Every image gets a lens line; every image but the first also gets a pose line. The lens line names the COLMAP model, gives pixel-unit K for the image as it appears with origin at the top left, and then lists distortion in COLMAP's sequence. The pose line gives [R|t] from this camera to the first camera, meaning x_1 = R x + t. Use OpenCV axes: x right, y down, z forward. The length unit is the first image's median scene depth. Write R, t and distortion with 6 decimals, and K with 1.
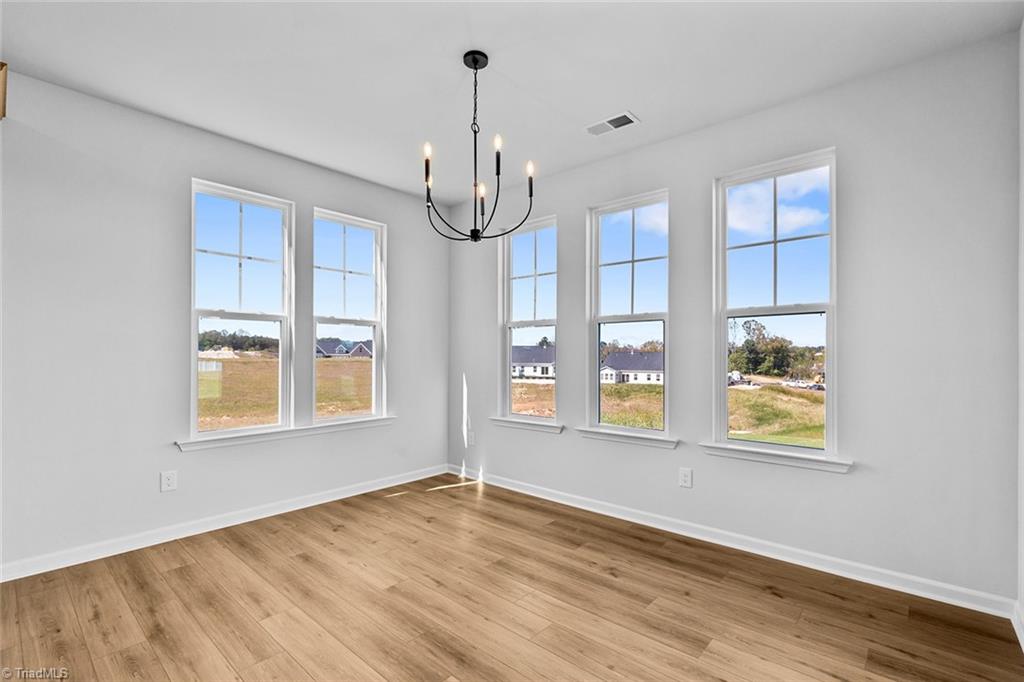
lens RADIAL K [[457.6, 0, 519.2], [0, 457.6, 348.4], [0, 0, 1]] dist [-0.001478, -0.000332]
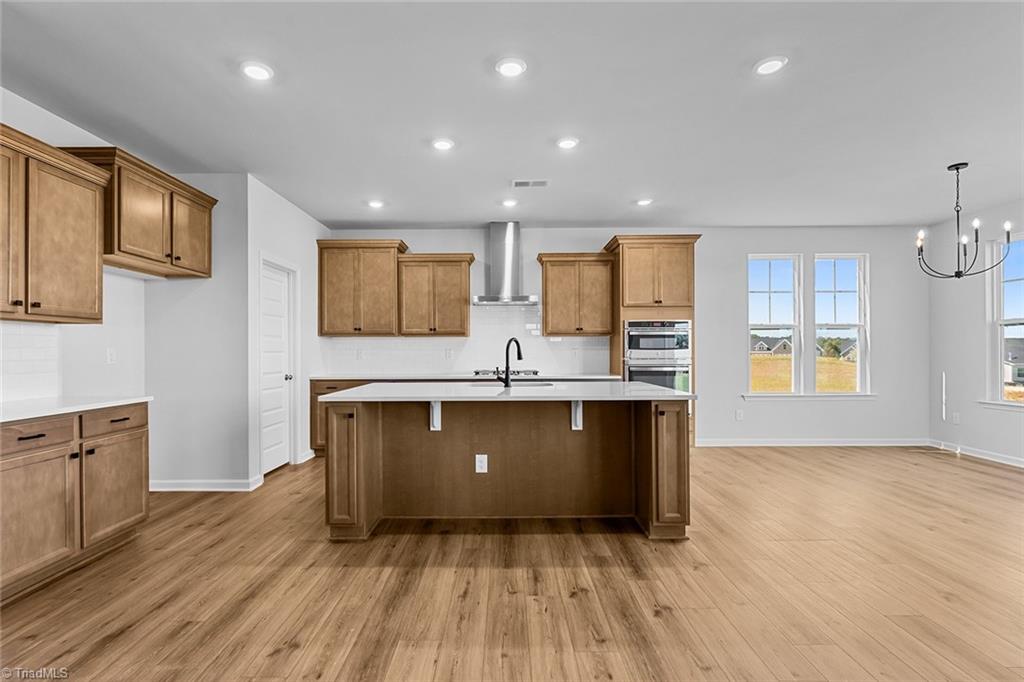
lens RADIAL K [[457.6, 0, 519.2], [0, 457.6, 348.4], [0, 0, 1]] dist [-0.001478, -0.000332]
pose [[0.651910, -0.005503, -0.758276, 0.073643], [0.009978, 0.999949, 0.001322, 0.000144], [0.758231, -0.008428, 0.651932, -0.793426]]
